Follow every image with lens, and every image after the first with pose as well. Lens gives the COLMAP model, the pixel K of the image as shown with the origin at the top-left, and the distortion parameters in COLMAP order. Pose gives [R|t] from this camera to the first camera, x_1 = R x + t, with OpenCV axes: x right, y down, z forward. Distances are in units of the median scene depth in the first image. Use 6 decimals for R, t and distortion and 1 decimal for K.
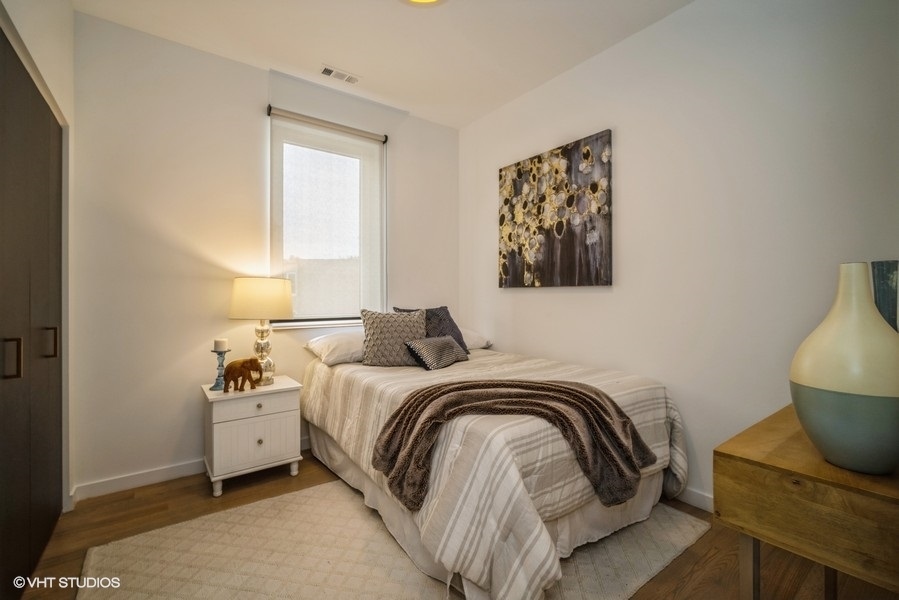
lens RADIAL K [[390.0, 0, 451.3], [0, 390.0, 297.5], [0, 0, 1]] dist [-0.000863, -0.000048]
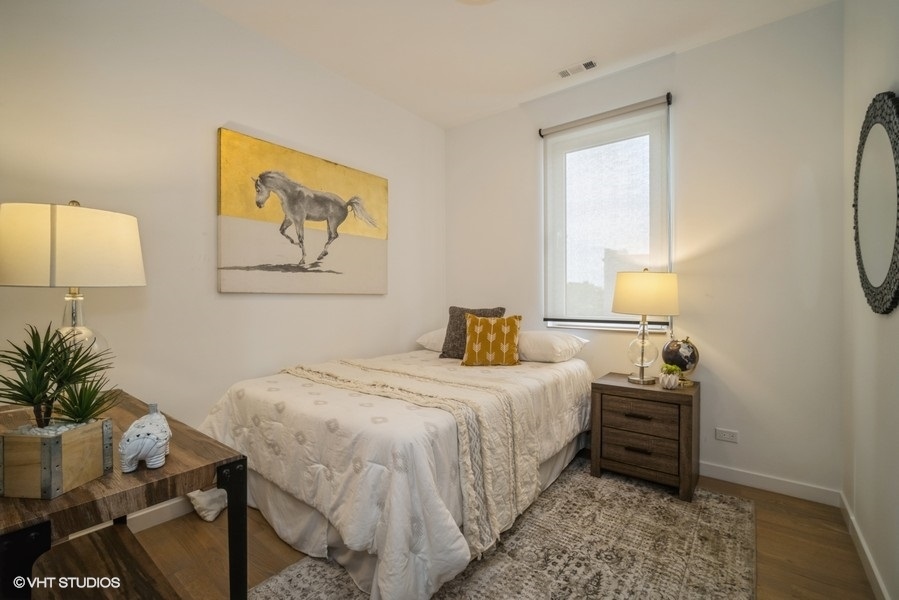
lens RADIAL K [[390.0, 0, 451.3], [0, 390.0, 297.5], [0, 0, 1]] dist [-0.000863, -0.000048]
pose [[0.288455, 0.005124, -0.957480, 0.499154], [-0.003879, 0.999984, 0.004183, -0.005265], [0.957486, 0.002507, 0.288470, 0.382660]]
